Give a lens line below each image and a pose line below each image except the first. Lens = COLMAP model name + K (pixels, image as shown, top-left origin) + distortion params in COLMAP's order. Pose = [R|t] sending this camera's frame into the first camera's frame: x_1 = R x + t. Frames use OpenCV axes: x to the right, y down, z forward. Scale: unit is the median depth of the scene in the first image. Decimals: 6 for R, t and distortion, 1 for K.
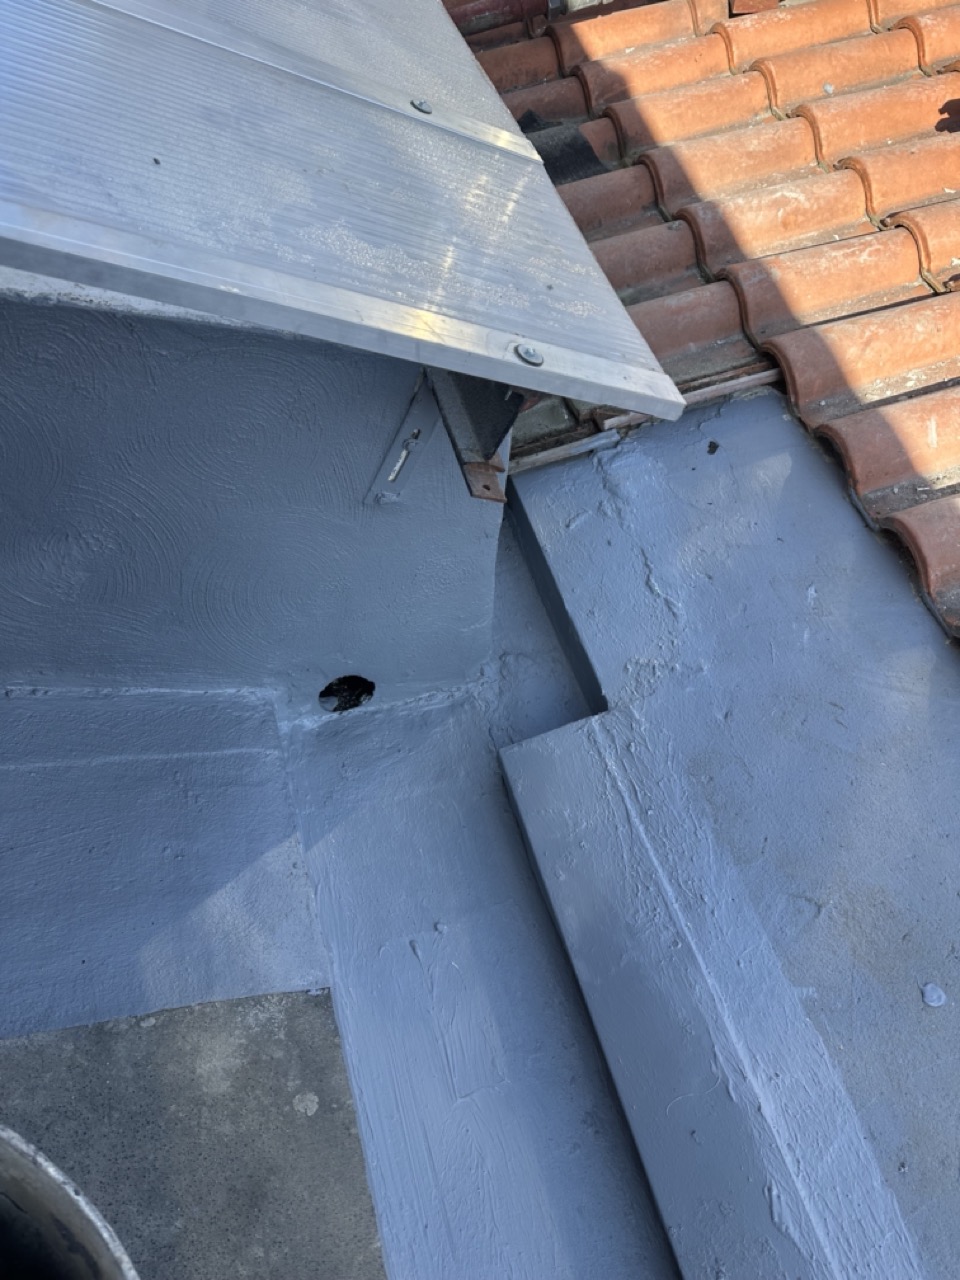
lens RADIAL K [[885.9, 0, 480.0], [0, 885.9, 640.0], [0, 0, 1]] dist [0.051758, -0.082154]
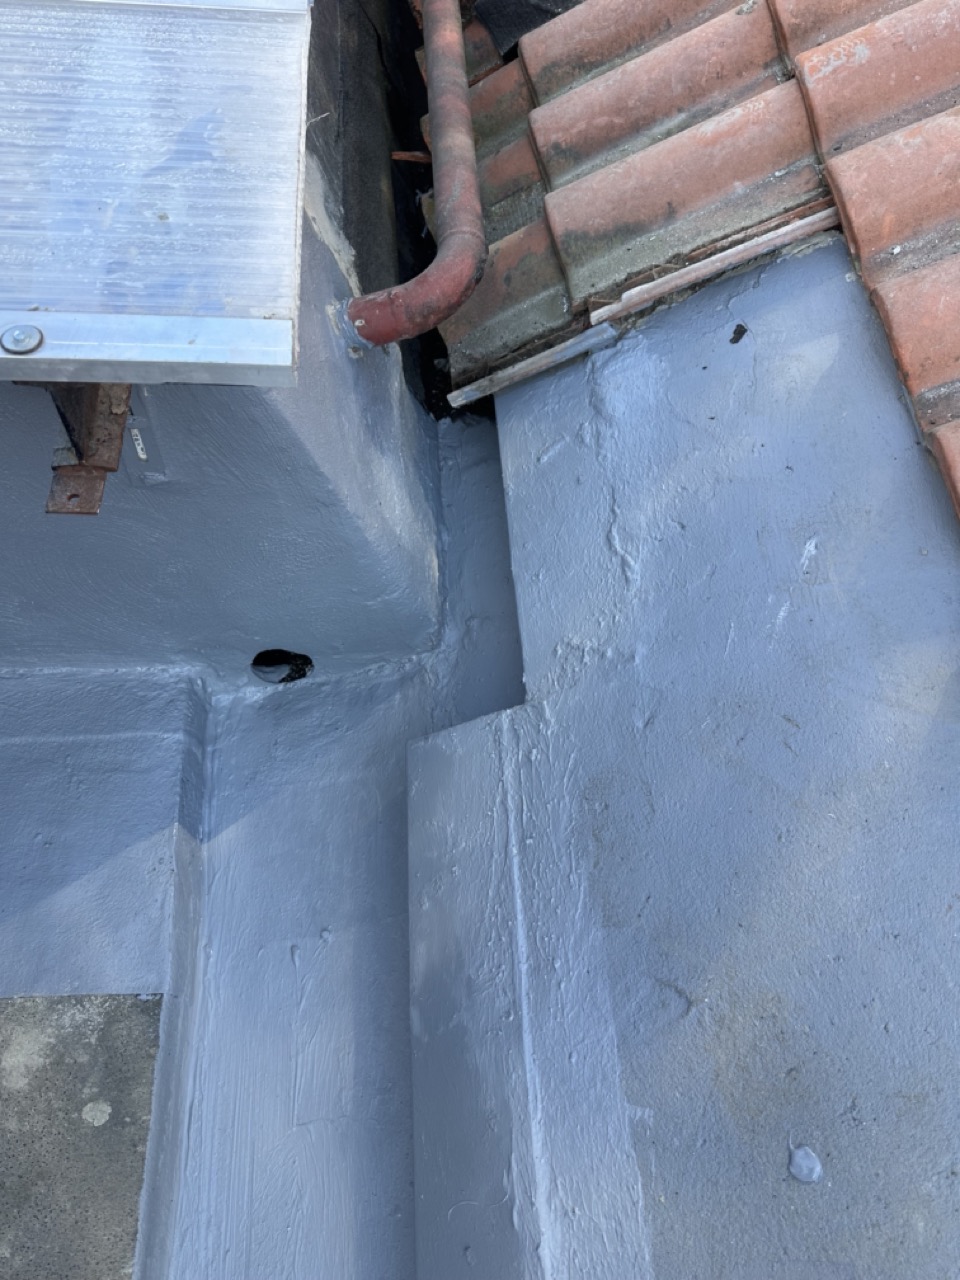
lens RADIAL K [[901.7, 0, 480.0], [0, 901.7, 640.0], [0, 0, 1]] dist [0.024841, -0.036869]
pose [[0.915259, 0.022097, -0.402259, 0.457887], [0.037183, 0.989599, 0.138965, -0.098179], [0.401146, -0.142146, 0.904918, 0.259657]]
